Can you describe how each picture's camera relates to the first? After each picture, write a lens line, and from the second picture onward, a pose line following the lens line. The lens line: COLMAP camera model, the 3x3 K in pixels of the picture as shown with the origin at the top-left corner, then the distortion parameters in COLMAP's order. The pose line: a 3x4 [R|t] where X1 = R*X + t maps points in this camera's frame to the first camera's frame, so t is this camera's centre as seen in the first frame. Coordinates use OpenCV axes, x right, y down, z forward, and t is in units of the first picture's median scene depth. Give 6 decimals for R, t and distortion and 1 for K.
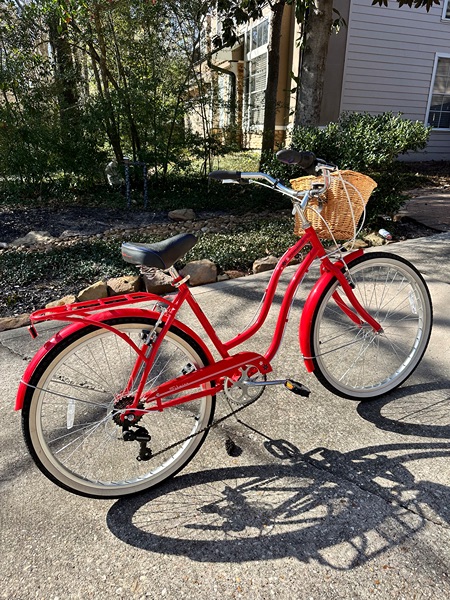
lens RADIAL K [[426.6, 0, 223.4], [0, 426.6, 298.7], [0, 0, 1]] dist [0.043620, -0.056091]
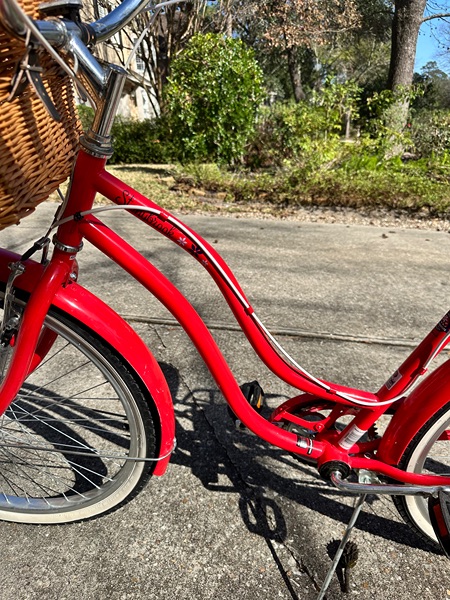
lens RADIAL K [[426.6, 0, 223.4], [0, 426.6, 298.7], [0, 0, 1]] dist [0.043620, -0.056091]
pose [[-0.889631, -0.120350, 0.440537, -0.045082], [0.203502, 0.759108, 0.618338, -0.276008], [-0.408832, 0.639743, -0.650835, 1.304989]]
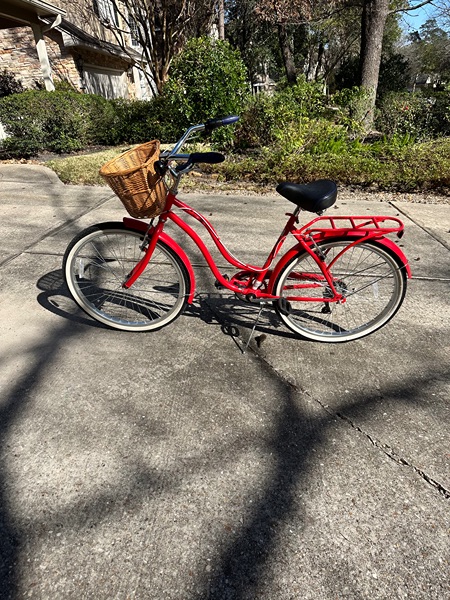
lens RADIAL K [[426.6, 0, 223.4], [0, 426.6, 298.7], [0, 0, 1]] dist [0.043620, -0.056091]
pose [[-0.893245, -0.129413, 0.430541, -0.481831], [0.219399, 0.710404, 0.668723, -0.744285], [-0.392400, 0.691793, -0.606172, 1.937980]]
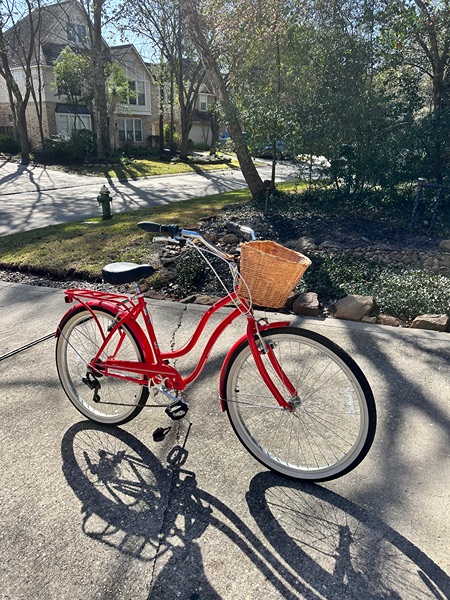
lens RADIAL K [[422.4, 0, 221.9], [0, 422.4, 298.4], [0, 0, 1]] dist [0.045719, -0.061749]
pose [[0.615396, 0.282678, -0.735786, 1.026580], [-0.277428, 0.951428, 0.133489, -0.278588], [0.737782, 0.121979, 0.663927, 0.270477]]
